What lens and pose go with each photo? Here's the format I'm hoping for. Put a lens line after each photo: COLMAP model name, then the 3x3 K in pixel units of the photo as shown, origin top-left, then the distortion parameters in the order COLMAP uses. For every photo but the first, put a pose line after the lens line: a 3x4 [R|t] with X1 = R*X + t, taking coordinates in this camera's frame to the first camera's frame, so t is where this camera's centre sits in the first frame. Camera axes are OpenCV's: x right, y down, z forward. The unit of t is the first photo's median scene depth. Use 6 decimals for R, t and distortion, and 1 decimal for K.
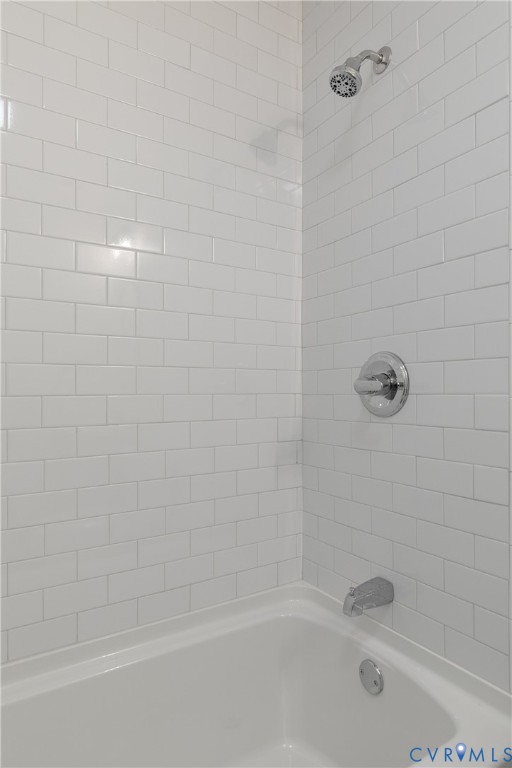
lens RADIAL K [[456.8, 0, 250.7], [0, 456.8, 398.6], [0, 0, 1]] dist [0.004468, -0.000995]
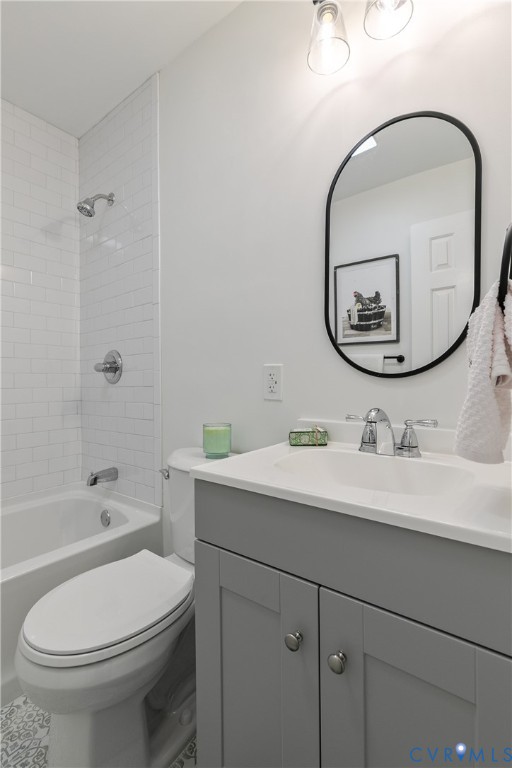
lens RADIAL K [[356.4, 0, 266.7], [0, 356.4, 386.1], [0, 0, 1]] dist [0.010574, -0.001257]
pose [[0.941826, -0.014302, 0.335796, 0.385613], [0.018679, 0.999777, -0.009806, 0.074427], [-0.335581, 0.015508, 0.941884, -0.626987]]
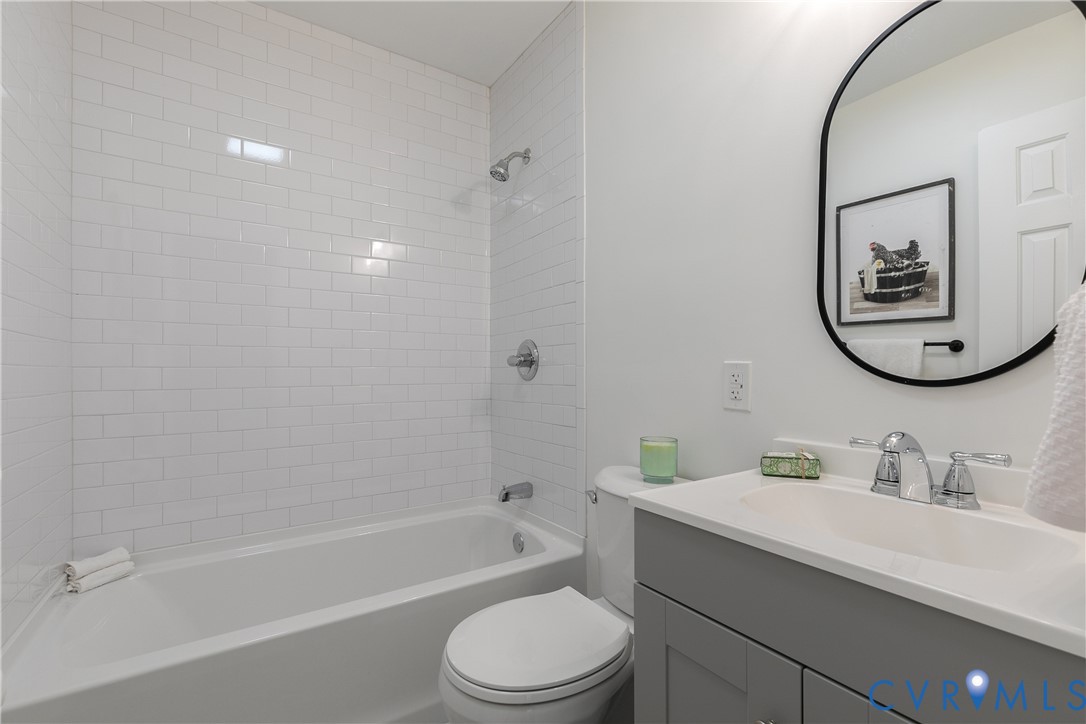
lens RADIAL K [[503.9, 0, 539.1], [0, 503.9, 372.7], [0, 0, 1]] dist [0.010574, -0.001257]
pose [[0.999928, -0.008231, -0.008734, 0.338542], [0.008100, 0.999856, -0.014914, 0.038156], [0.008856, 0.014842, 0.999851, -0.738454]]
